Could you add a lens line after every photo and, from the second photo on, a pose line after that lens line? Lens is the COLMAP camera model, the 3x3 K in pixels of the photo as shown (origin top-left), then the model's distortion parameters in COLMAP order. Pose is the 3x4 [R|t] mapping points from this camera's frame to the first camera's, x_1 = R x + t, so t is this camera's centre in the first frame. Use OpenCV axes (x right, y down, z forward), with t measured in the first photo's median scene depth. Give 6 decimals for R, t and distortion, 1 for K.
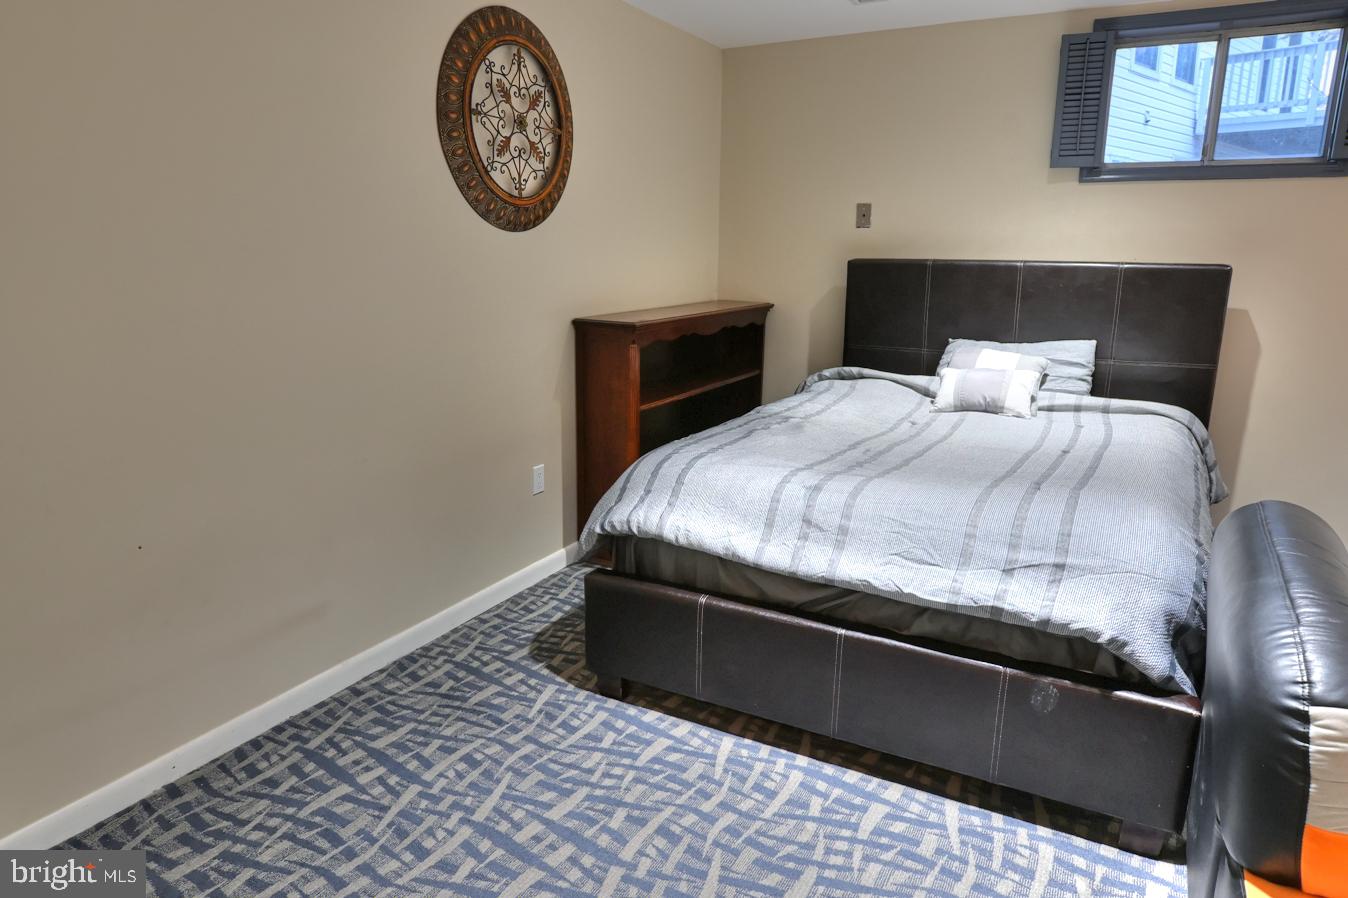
lens RADIAL K [[848.1, 0, 663.2], [0, 848.1, 449.0], [0, 0, 1]] dist [-0.033190, 0.003538]
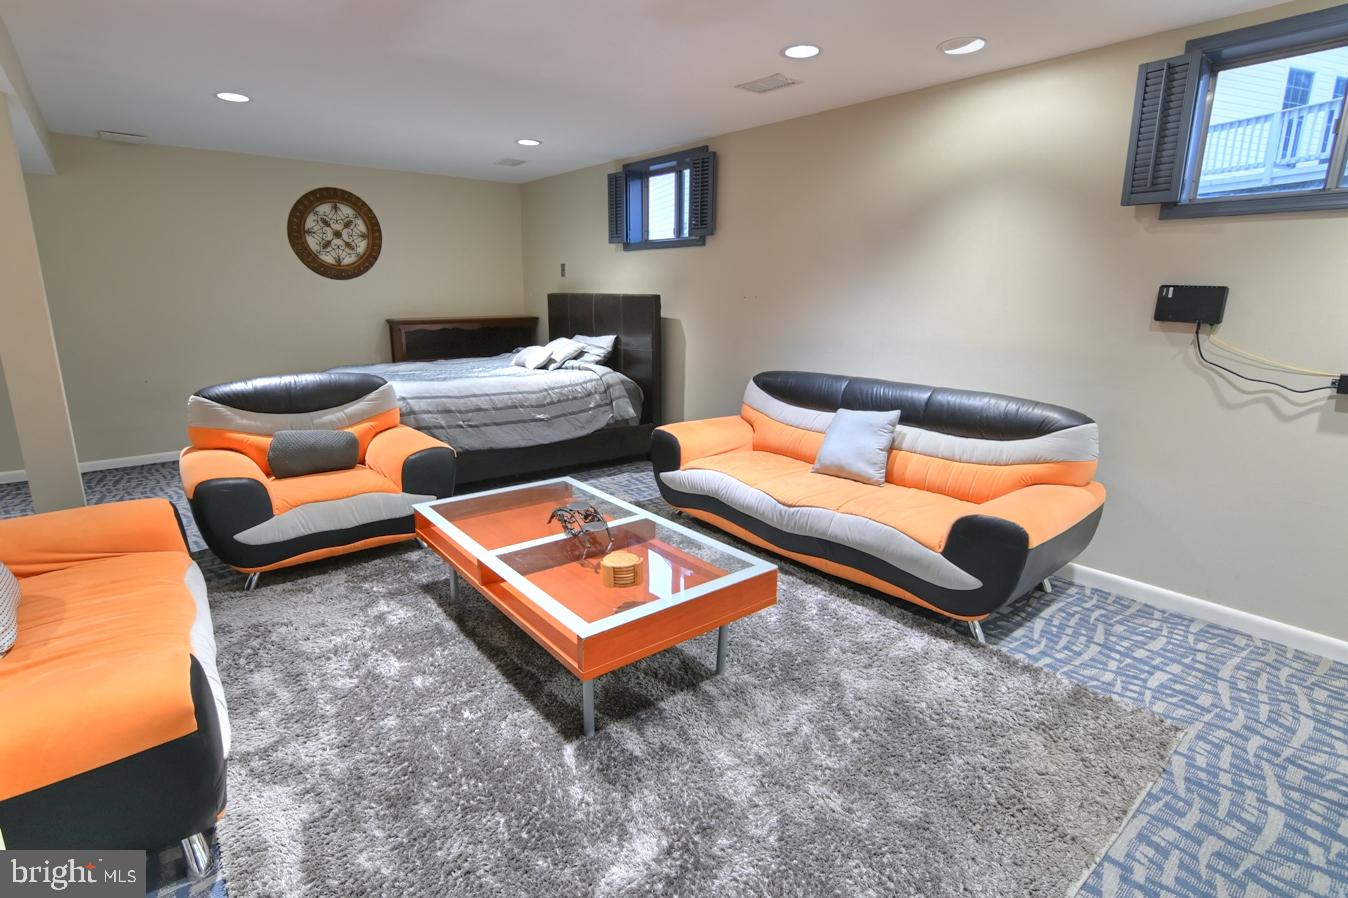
lens RADIAL K [[655.7, 0, 664.9], [0, 655.7, 446.5], [0, 0, 1]] dist [-0.031260, 0.009827]
pose [[0.936148, 0.084945, -0.341192, 1.638228], [-0.085129, 0.996265, 0.014463, 0.124225], [0.341146, 0.015506, 0.939882, -0.472610]]
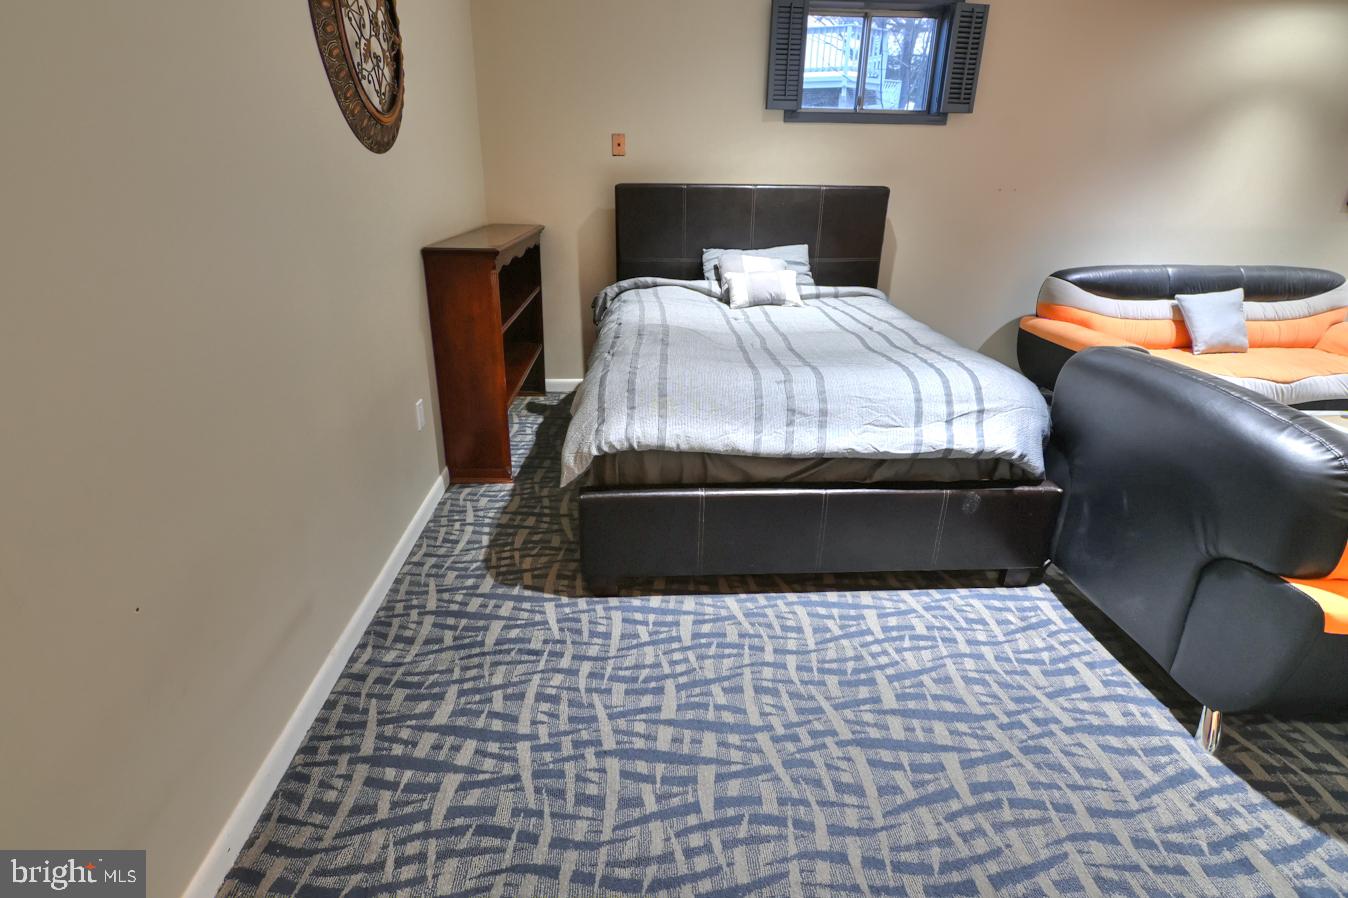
lens RADIAL K [[655.7, 0, 664.2], [0, 655.7, 446.5], [0, 0, 1]] dist [-0.031260, 0.009827]
pose [[0.847796, -0.198840, 0.491634, -0.395765], [0.118150, 0.974568, 0.190417, -0.055400], [-0.516993, -0.103348, 0.849728, 0.259863]]
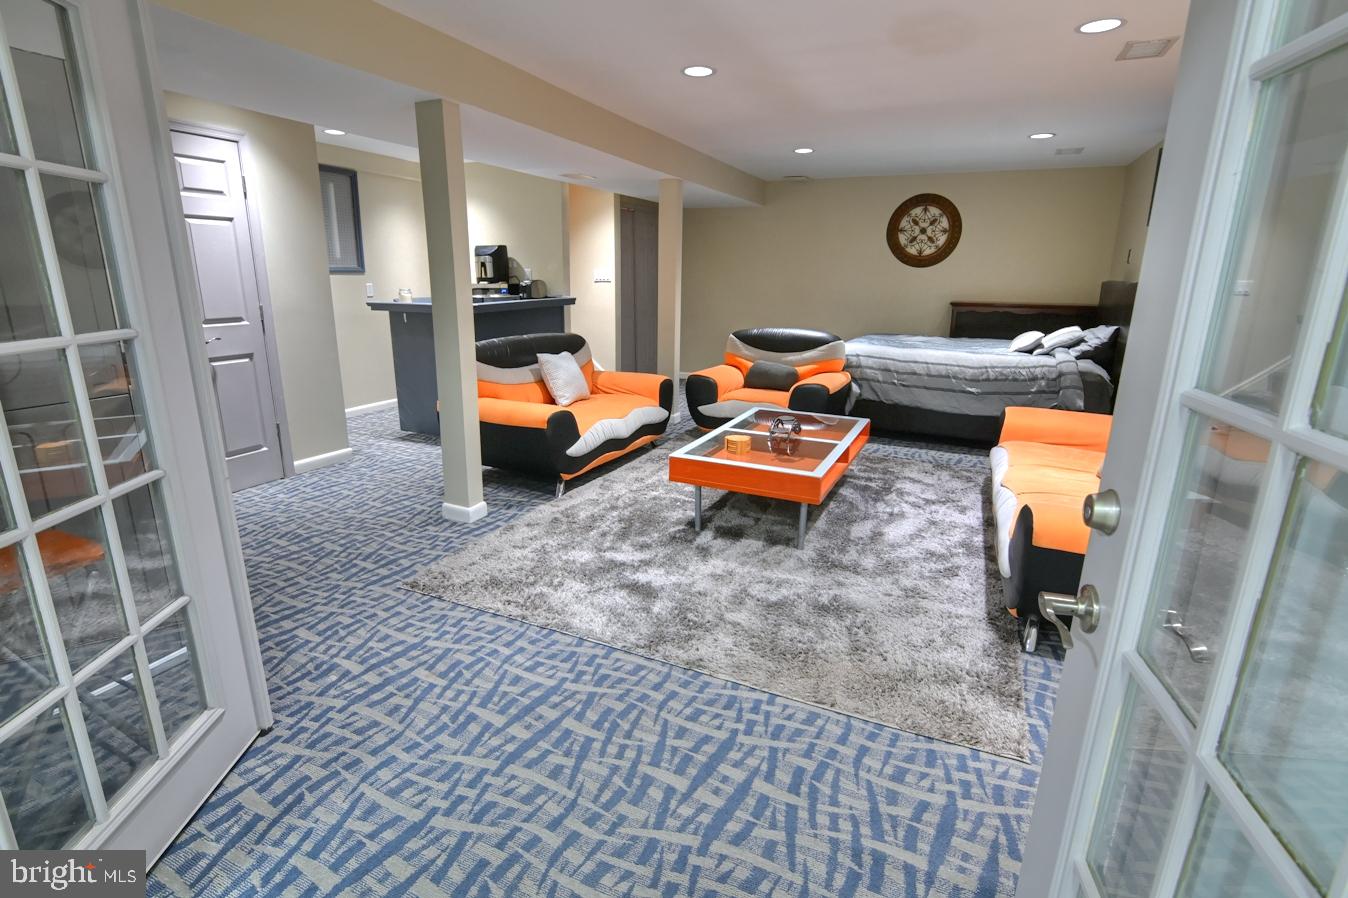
lens RADIAL K [[655.7, 0, 662.5], [0, 655.7, 446.7], [0, 0, 1]] dist [-0.031260, 0.009827]
pose [[0.085028, 0.251809, -0.964035, 2.574819], [-0.235419, 0.945221, 0.226131, 0.034949], [0.968167, 0.207725, 0.139651, -0.060293]]
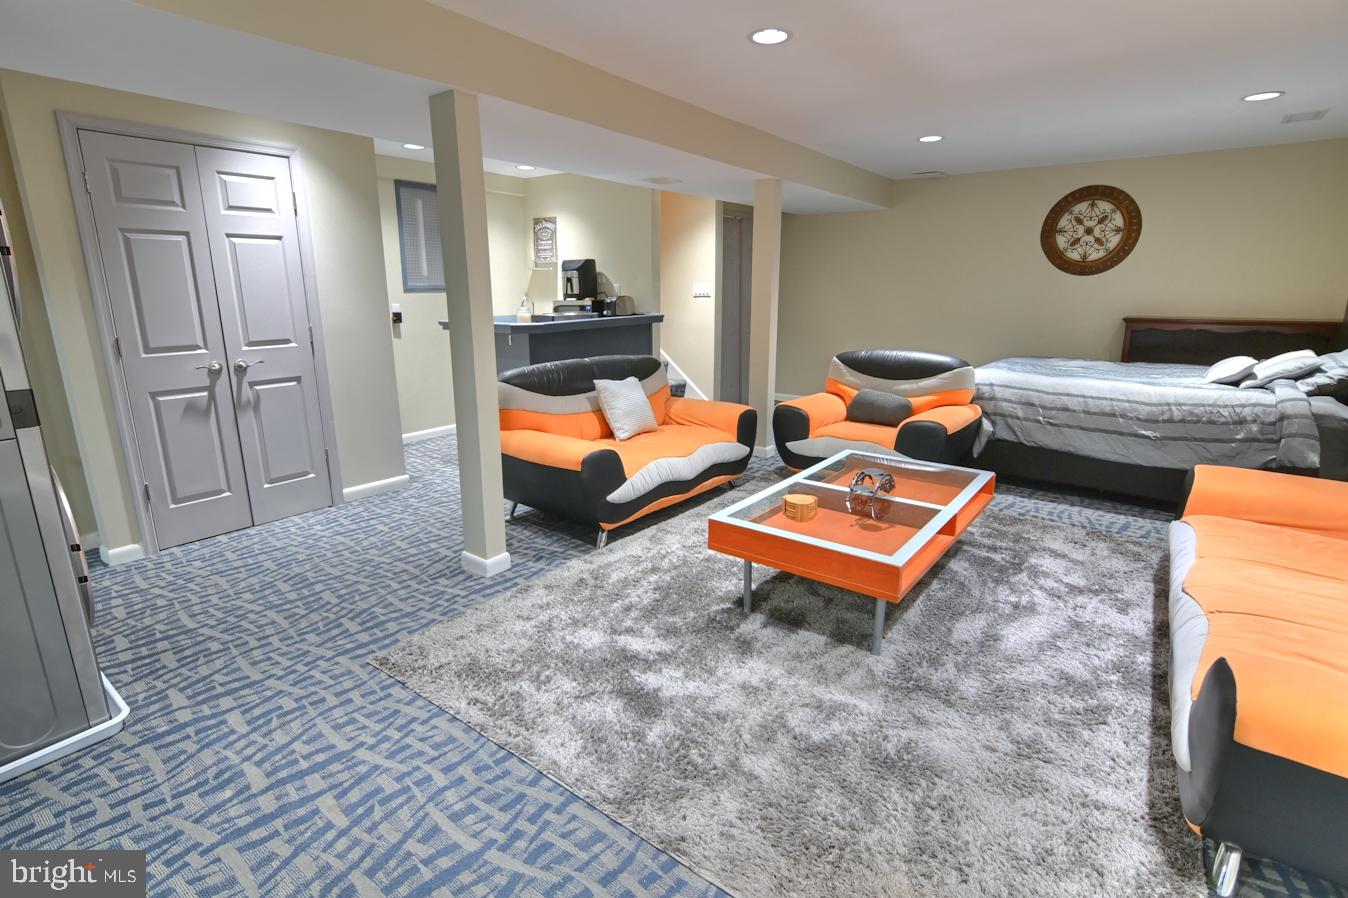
lens RADIAL K [[655.7, 0, 663.4], [0, 655.7, 445.8], [0, 0, 1]] dist [-0.031260, 0.009827]
pose [[-0.125761, 0.231036, -0.964783, 2.304620], [-0.220773, 0.941600, 0.254262, -0.008589], [0.967183, 0.244974, -0.067410, 0.108979]]
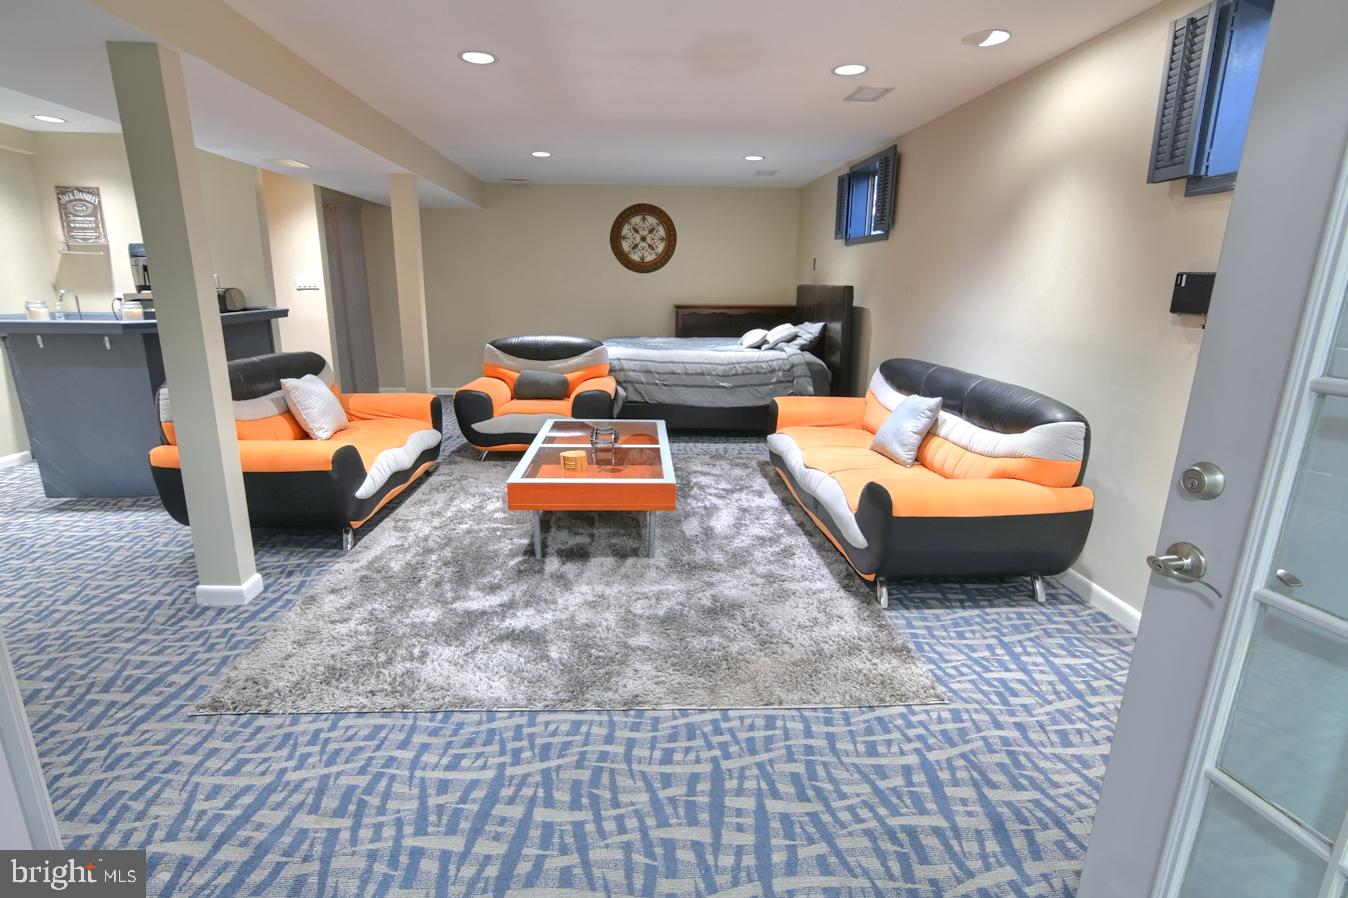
lens RADIAL K [[655.7, 0, 663.8], [0, 655.7, 447.1], [0, 0, 1]] dist [-0.031260, 0.009827]
pose [[0.543285, 0.207679, -0.813456, 2.418092], [-0.200103, 0.973029, 0.114775, 0.090553], [0.815353, 0.100419, 0.570189, -0.302070]]
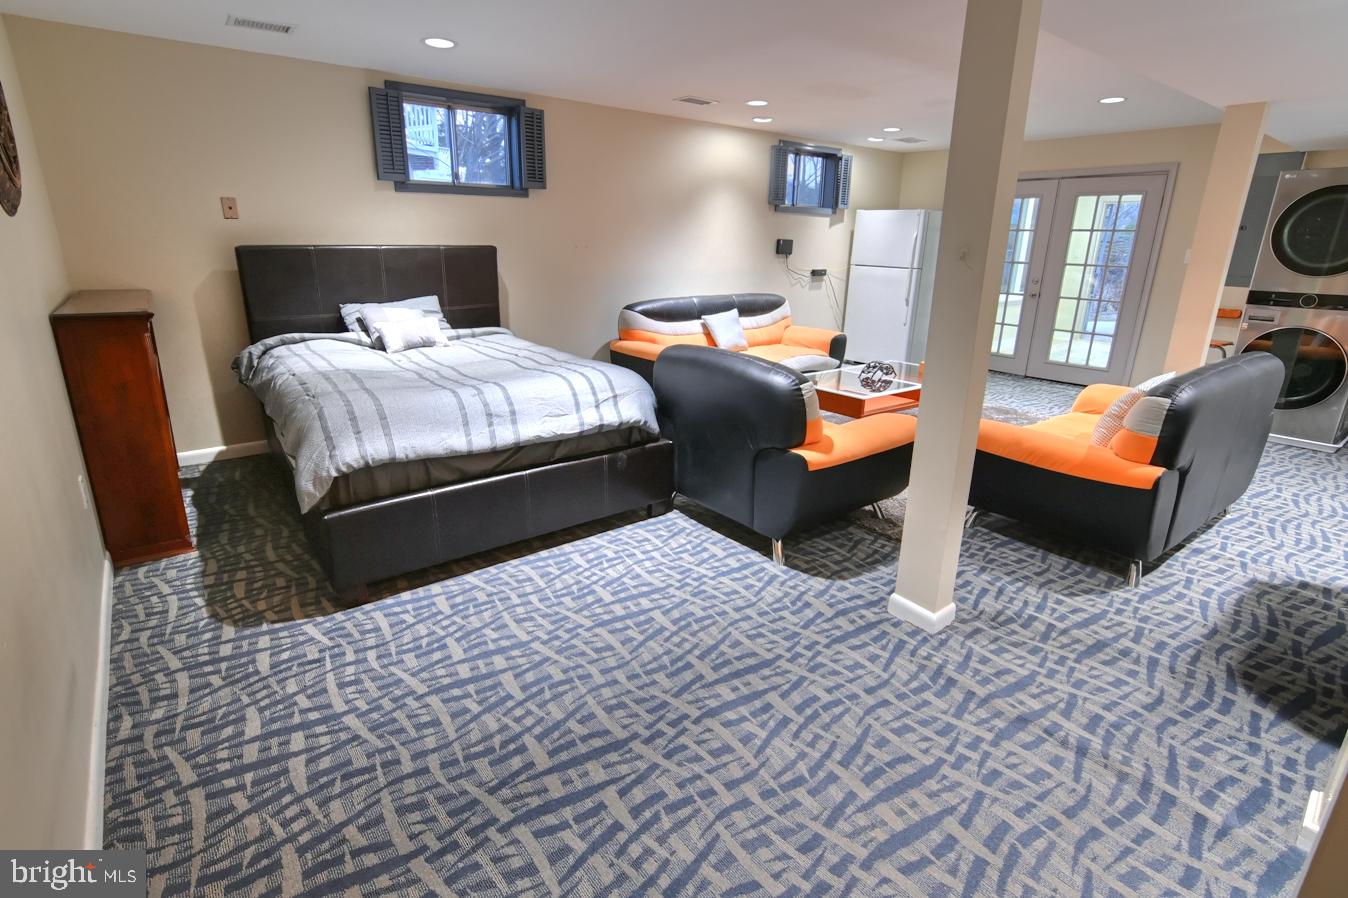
lens RADIAL K [[655.7, 0, 663.4], [0, 655.7, 447.0], [0, 0, 1]] dist [-0.031260, 0.009827]
pose [[0.387458, -0.276061, 0.879583, -0.689982], [0.203637, 0.956172, 0.210397, -0.040542], [-0.899115, 0.097596, 0.426693, 0.174080]]
